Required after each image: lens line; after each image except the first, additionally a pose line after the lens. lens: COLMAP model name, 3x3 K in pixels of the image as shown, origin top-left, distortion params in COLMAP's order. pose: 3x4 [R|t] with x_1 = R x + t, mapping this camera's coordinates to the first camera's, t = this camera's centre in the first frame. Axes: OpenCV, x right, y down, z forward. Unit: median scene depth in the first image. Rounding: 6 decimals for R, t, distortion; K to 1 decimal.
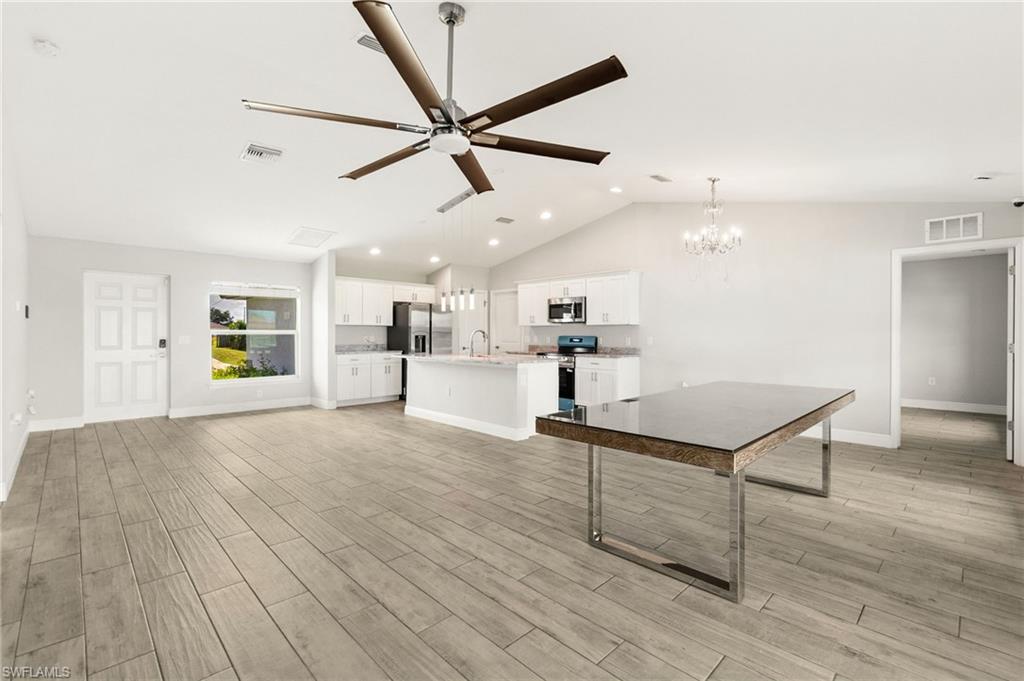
lens RADIAL K [[442.1, 0, 494.8], [0, 442.1, 335.4], [0, 0, 1]] dist [-0.002266, 0.000894]
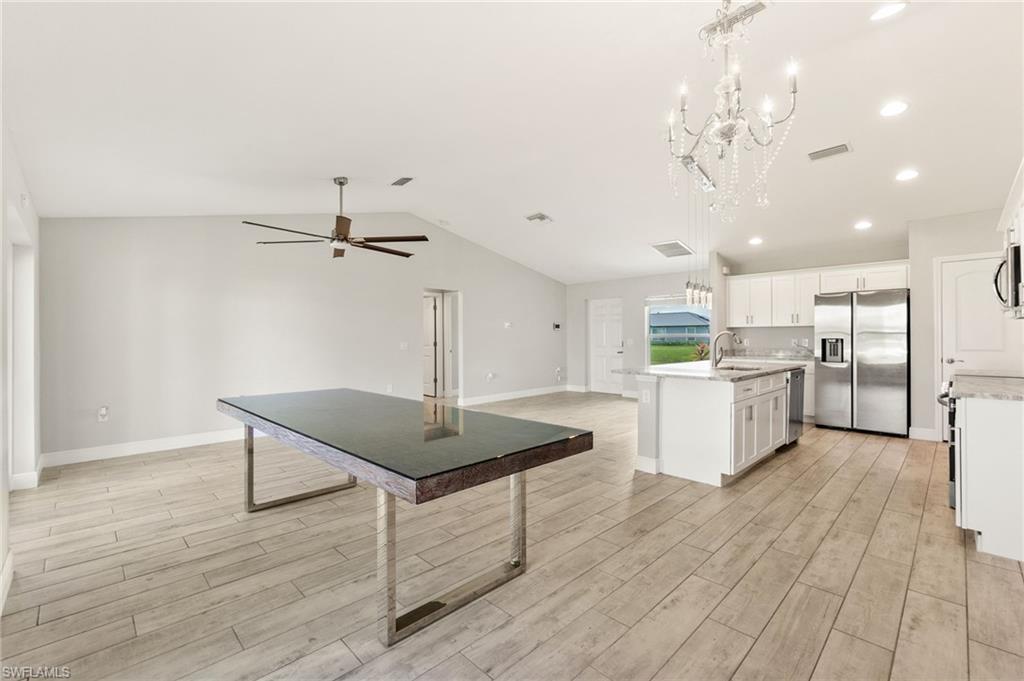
lens RADIAL K [[442.1, 0, 520.1], [0, 442.1, 336.3], [0, 0, 1]] dist [-0.002266, 0.000894]
pose [[0.047433, -0.001503, -0.998873, 0.612300], [0.001509, 0.999998, -0.001433, -0.004174], [0.998873, -0.001440, 0.047435, 0.535976]]
